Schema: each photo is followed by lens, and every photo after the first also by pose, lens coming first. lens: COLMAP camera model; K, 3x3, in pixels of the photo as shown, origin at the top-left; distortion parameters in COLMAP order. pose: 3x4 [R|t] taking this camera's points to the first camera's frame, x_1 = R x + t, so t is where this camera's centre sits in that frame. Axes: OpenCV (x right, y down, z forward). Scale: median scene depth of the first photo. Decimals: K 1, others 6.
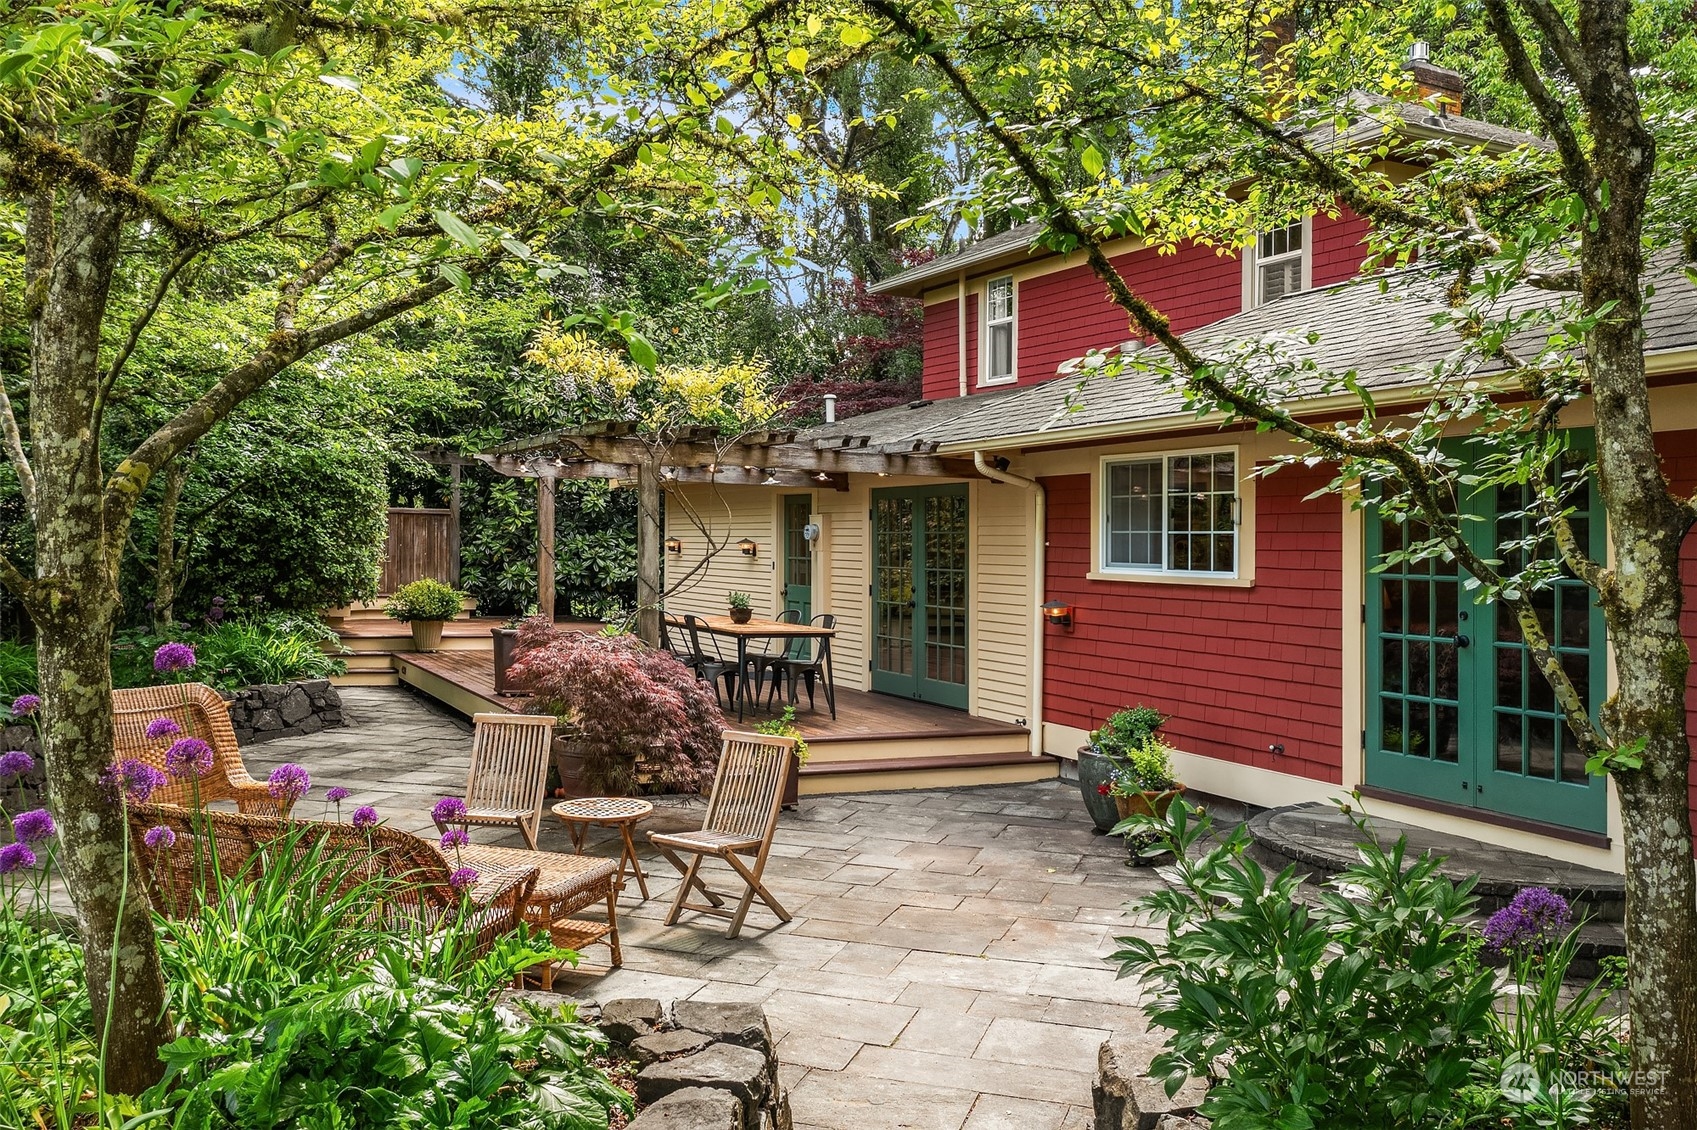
lens RADIAL K [[1375.8, 0, 848.5], [0, 1375.8, 565.0], [0, 0, 1]] dist [-0.019745, -0.000990]
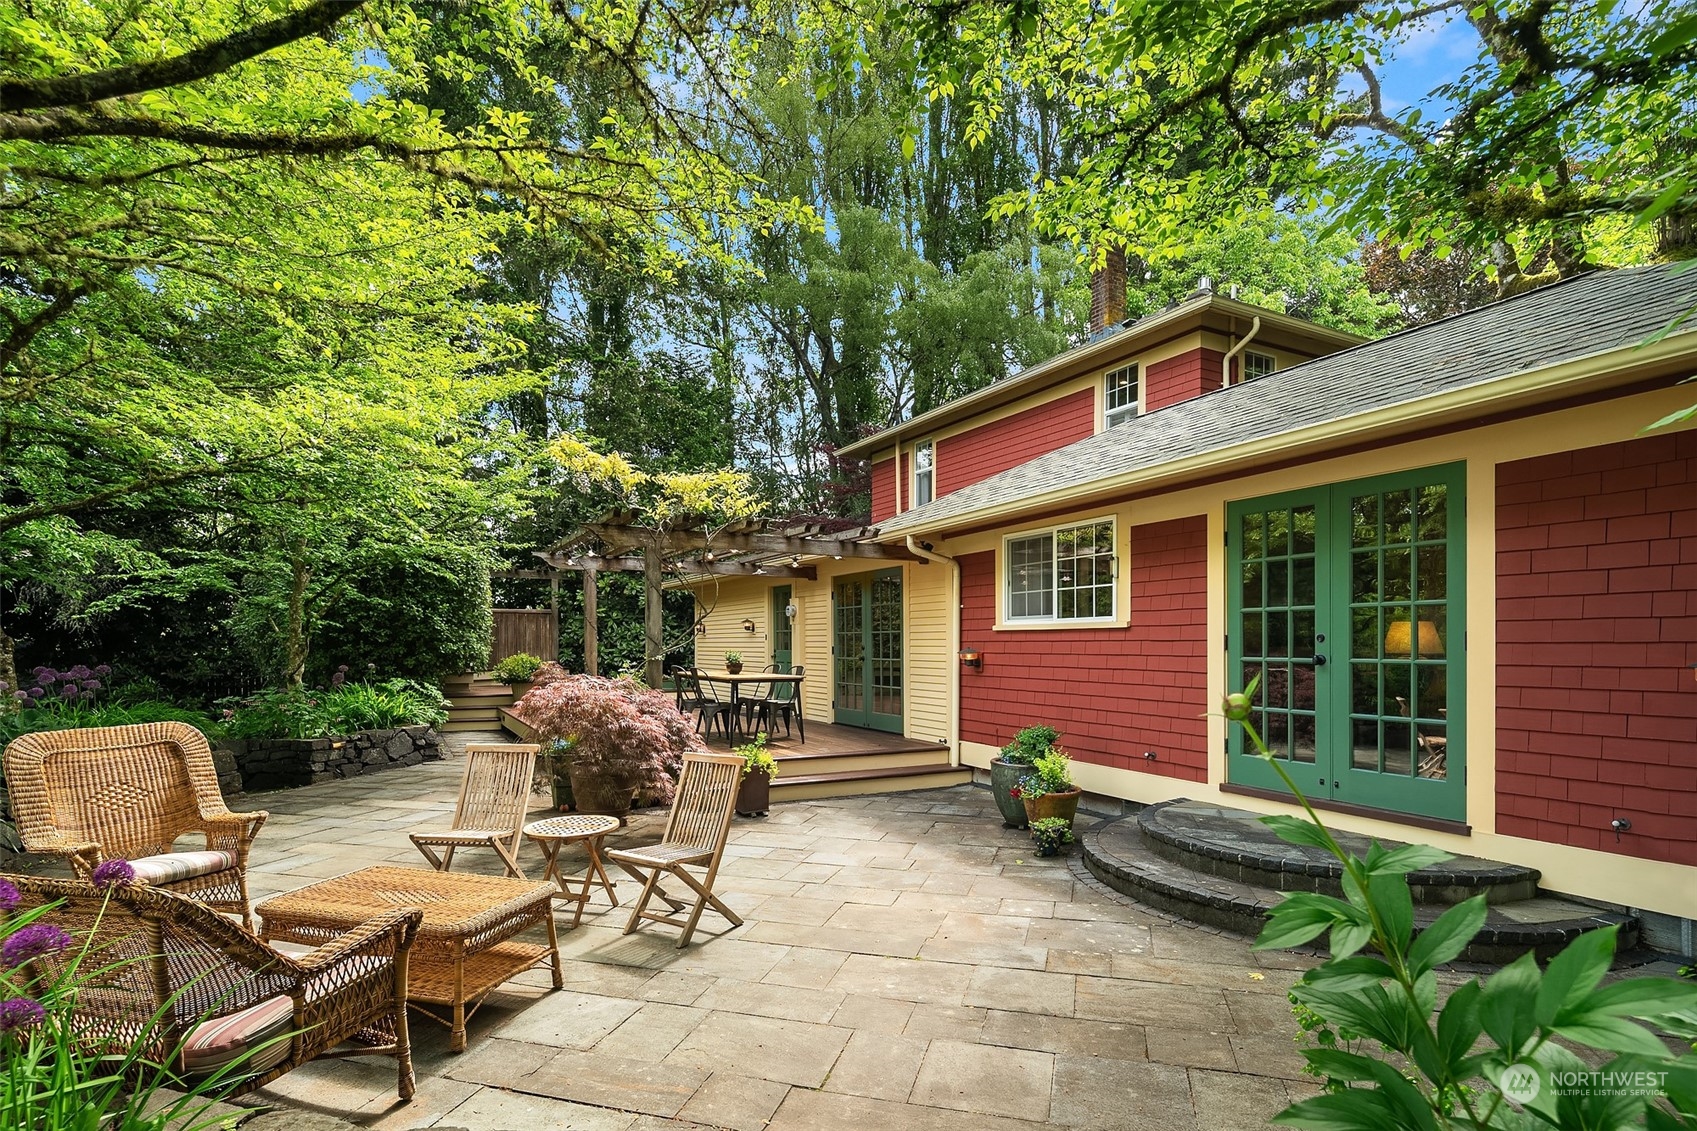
lens RADIAL K [[843.6, 0, 963.6], [0, 843.6, 636.9], [0, 0, 1]] dist [0.001403, 0.000131]
pose [[0.987507, -0.004829, 0.157502, 0.019356], [0.007317, 0.999857, -0.015222, 0.029138], [-0.157406, 0.016184, 0.987401, 0.214121]]
